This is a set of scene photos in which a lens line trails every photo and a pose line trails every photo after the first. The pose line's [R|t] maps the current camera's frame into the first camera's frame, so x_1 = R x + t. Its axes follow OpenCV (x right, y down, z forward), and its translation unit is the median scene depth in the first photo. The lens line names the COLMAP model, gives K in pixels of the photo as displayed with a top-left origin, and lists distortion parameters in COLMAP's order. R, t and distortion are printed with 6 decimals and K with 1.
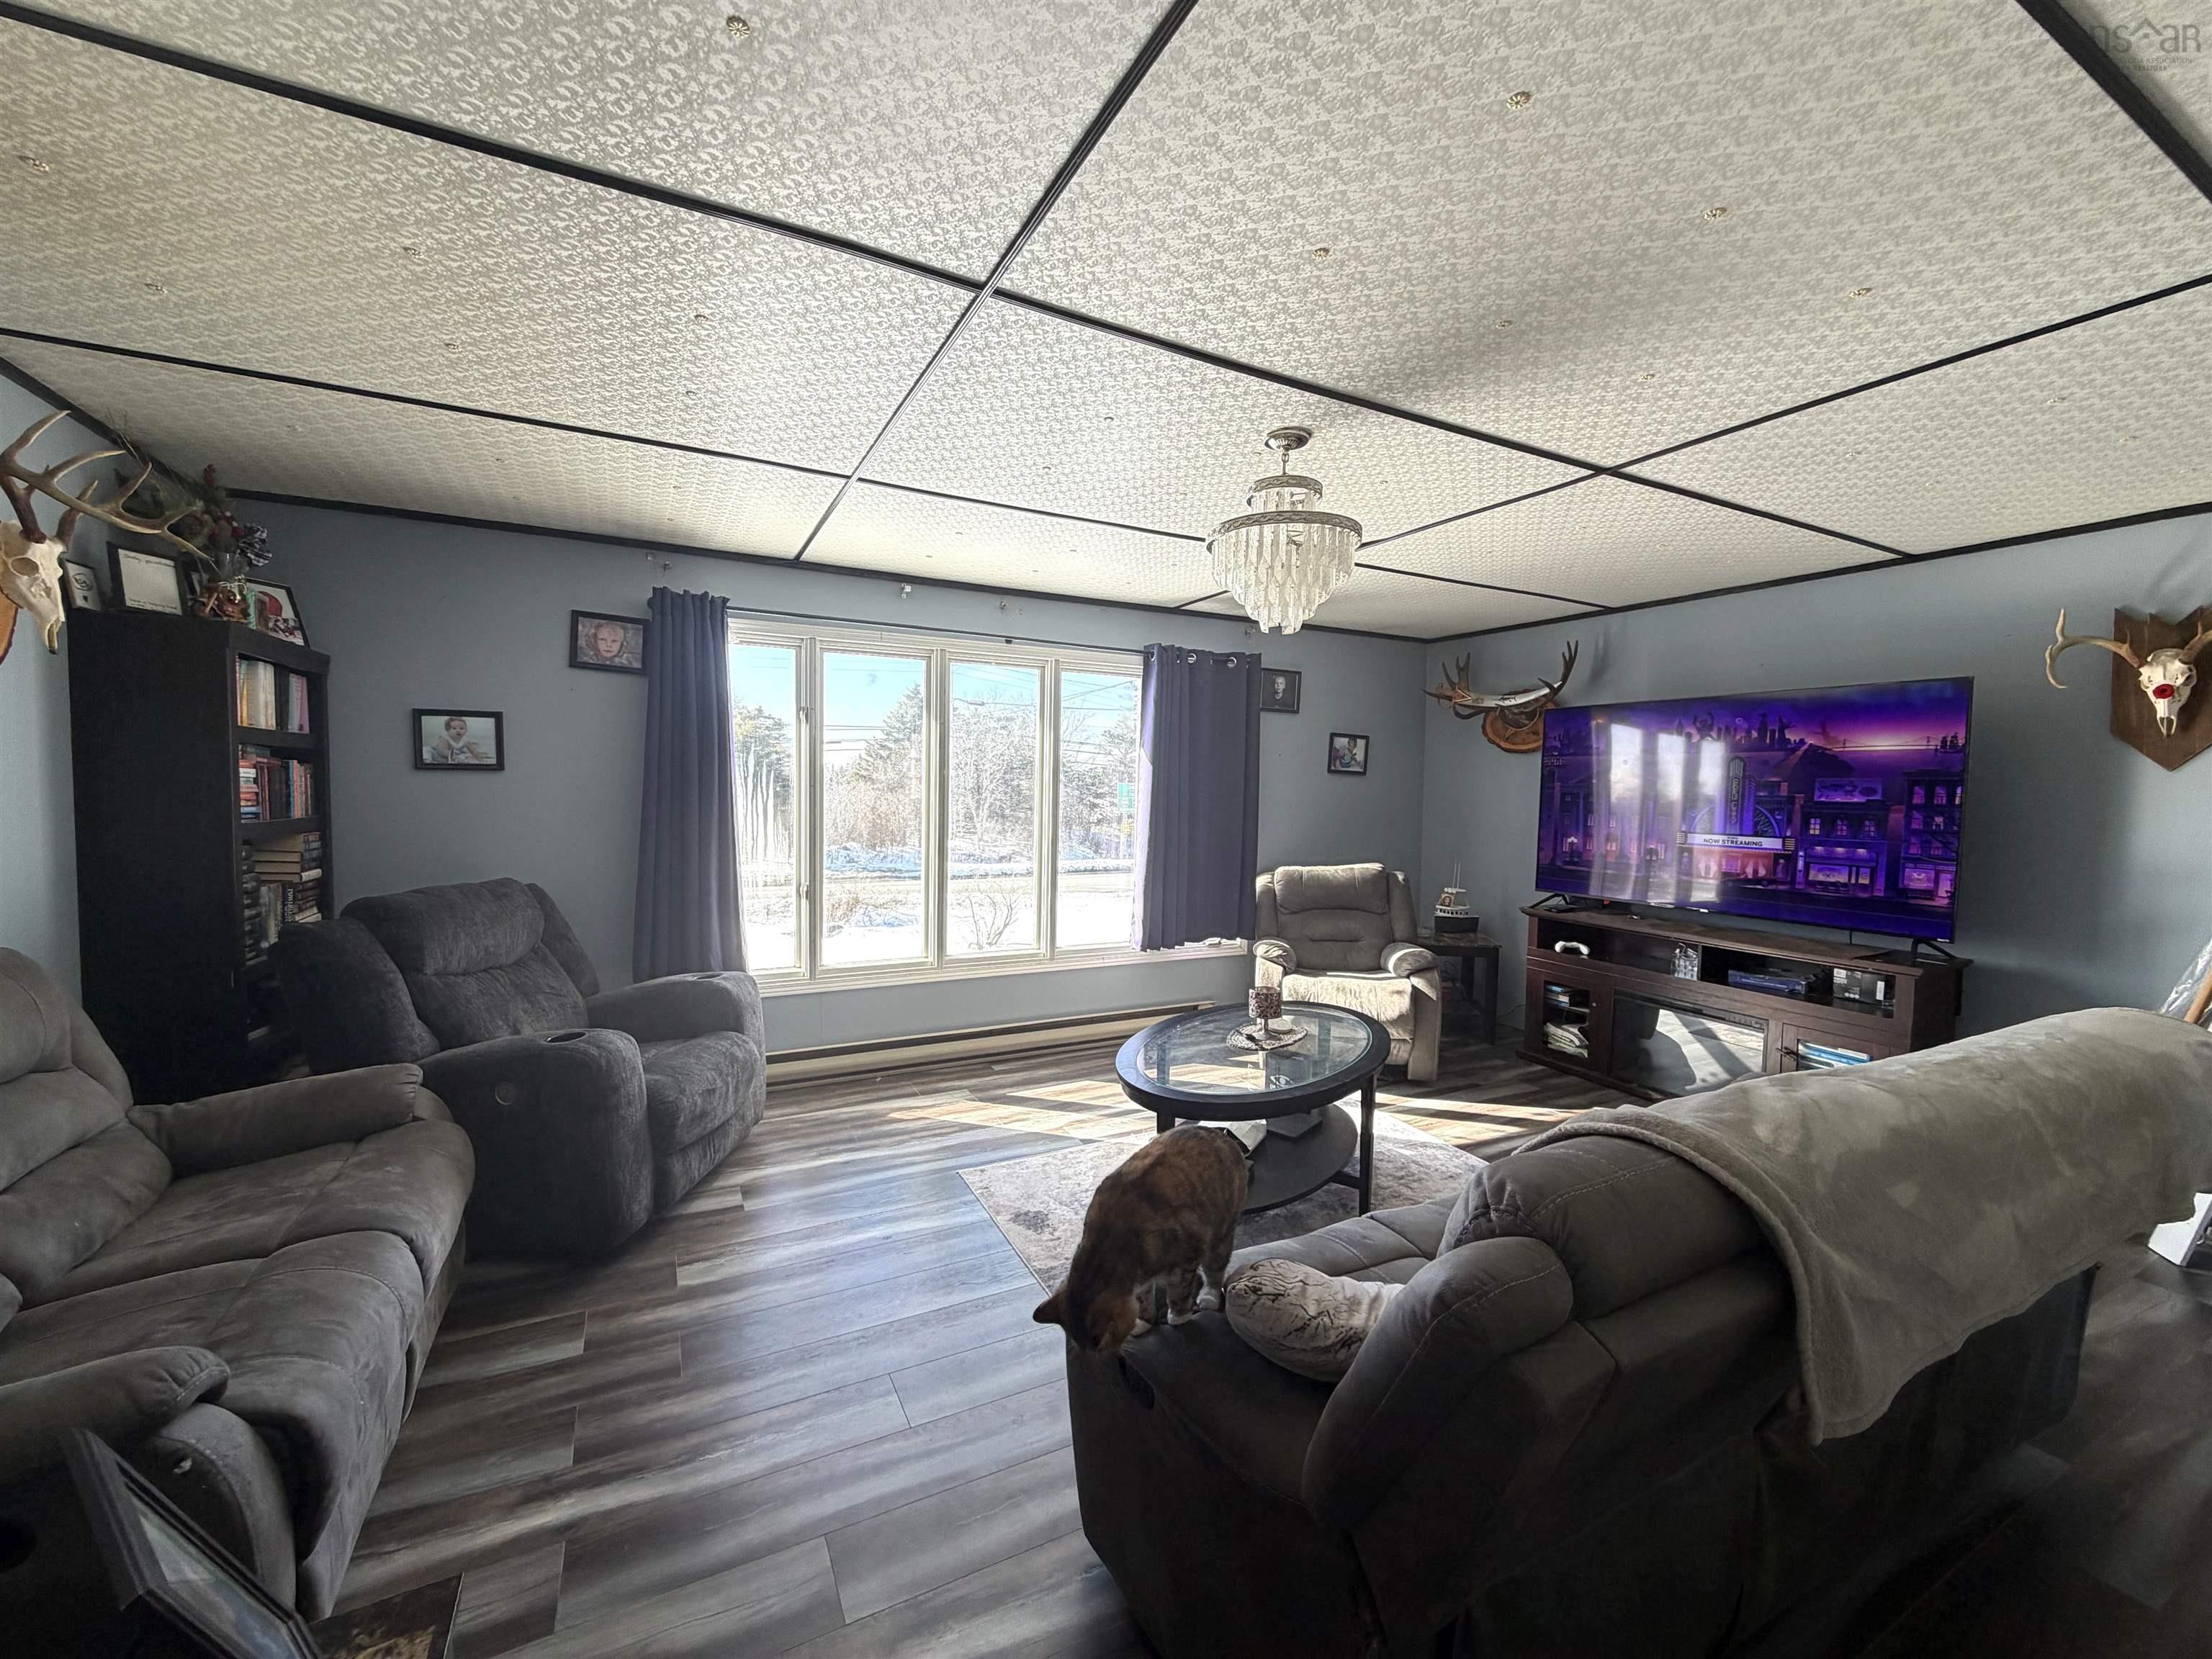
lens RADIAL K [[880.3, 0, 1106.9], [0, 880.3, 831.4], [0, 0, 1]] dist [0.000838, -0.000055]
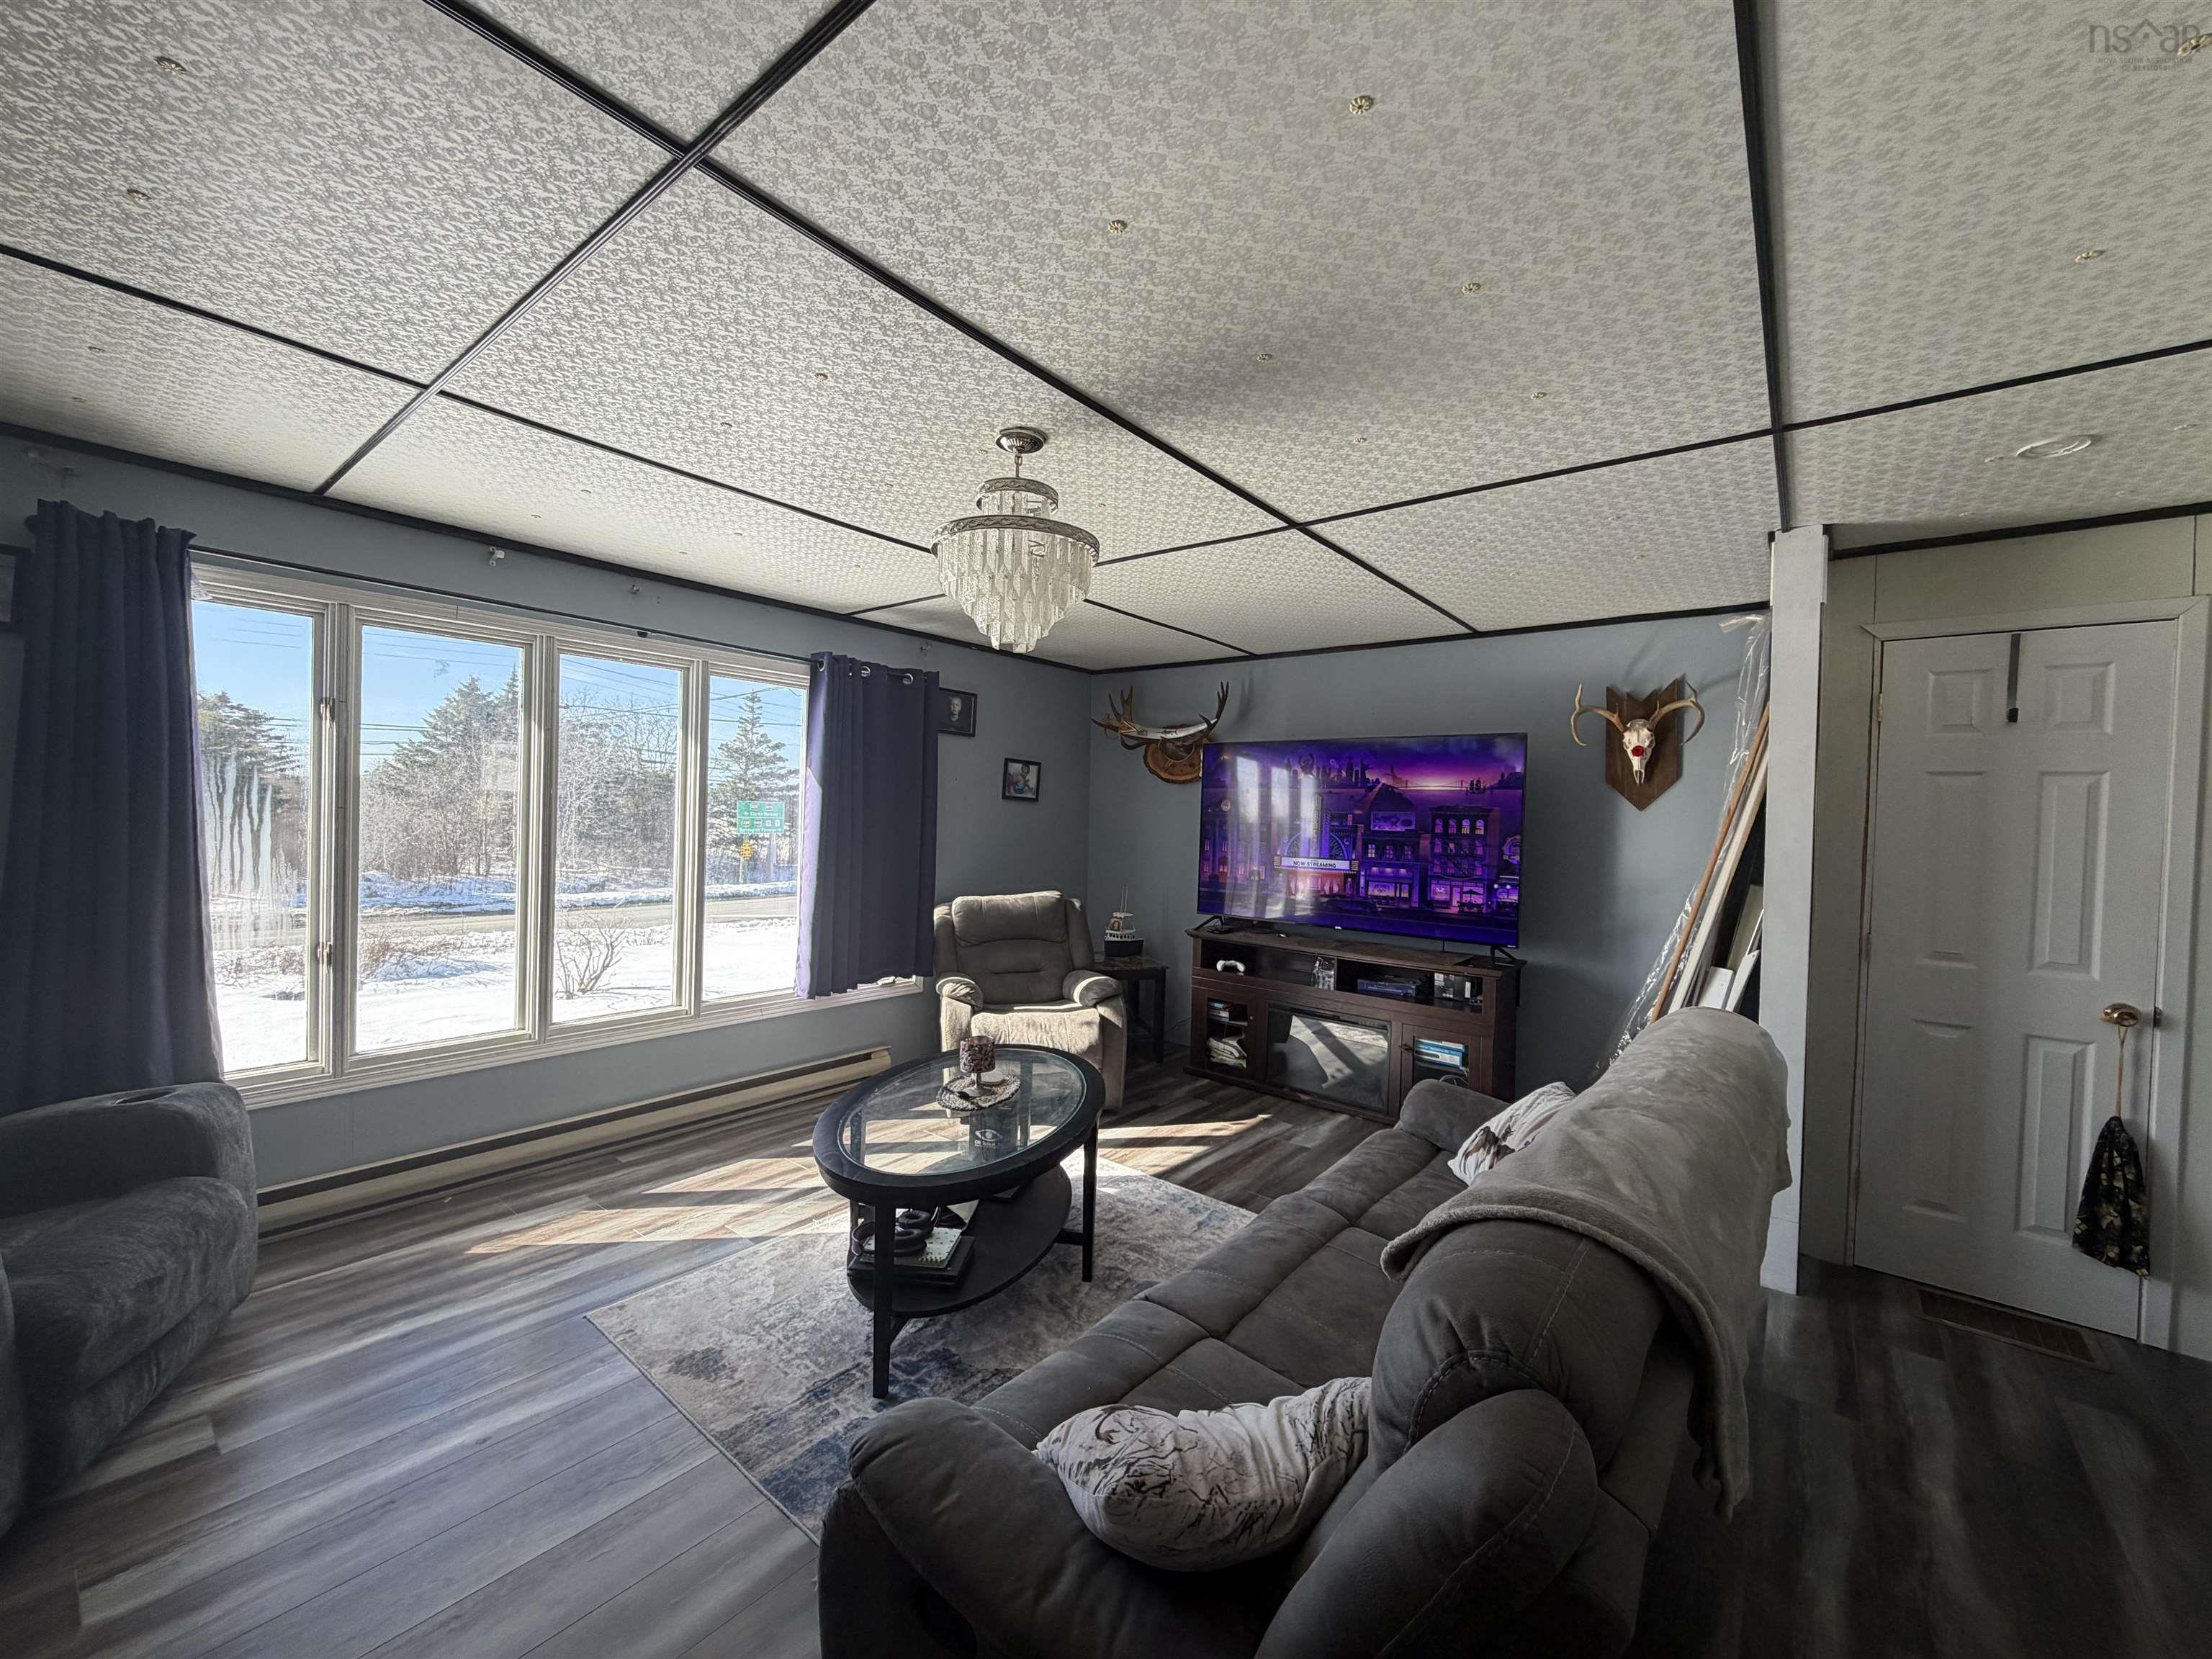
lens RADIAL K [[880.3, 0, 1106.9], [0, 880.3, 831.4], [0, 0, 1]] dist [0.000838, -0.000055]
pose [[0.915558, 0.001856, 0.402182, -0.053434], [0.007454, 0.999739, -0.021582, -0.012562], [-0.402117, 0.022758, 0.915305, 0.090687]]
